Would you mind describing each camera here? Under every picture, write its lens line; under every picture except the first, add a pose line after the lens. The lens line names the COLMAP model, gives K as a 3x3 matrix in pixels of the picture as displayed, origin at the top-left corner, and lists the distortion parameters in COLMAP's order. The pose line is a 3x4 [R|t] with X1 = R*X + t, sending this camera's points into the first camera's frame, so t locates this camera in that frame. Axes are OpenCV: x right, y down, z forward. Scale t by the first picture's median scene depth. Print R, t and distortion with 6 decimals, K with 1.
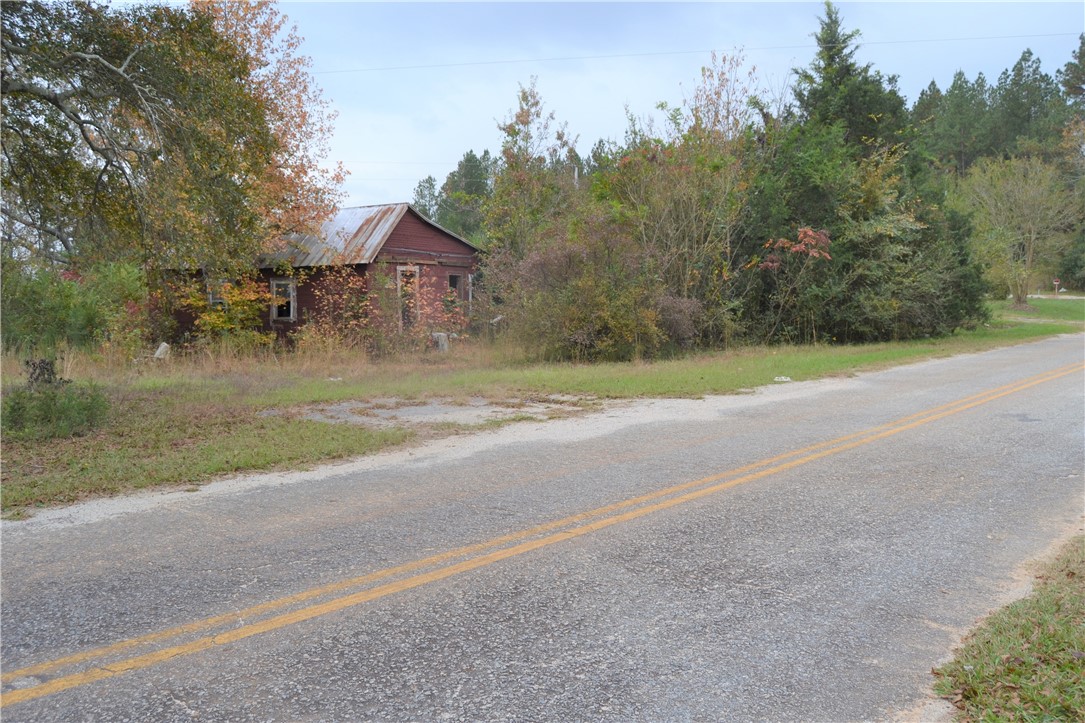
lens RADIAL K [[863.7, 0, 542.5], [0, 863.7, 361.2], [0, 0, 1]] dist [-0.073051, 0.006483]
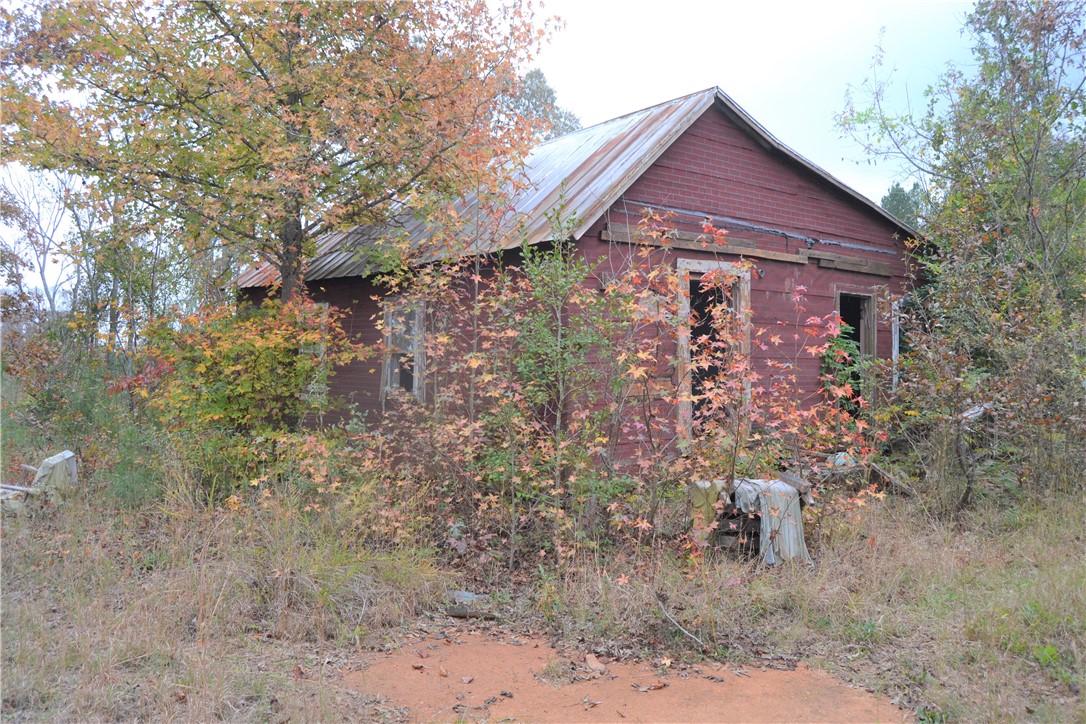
lens RADIAL K [[864.5, 0, 544.5], [0, 864.5, 361.0], [0, 0, 1]] dist [-0.073051, 0.006483]
pose [[0.890095, 0.006803, -0.455724, -0.054351], [-0.037816, 0.997543, -0.058970, -0.044553], [0.454203, 0.069723, 0.888166, 0.641430]]
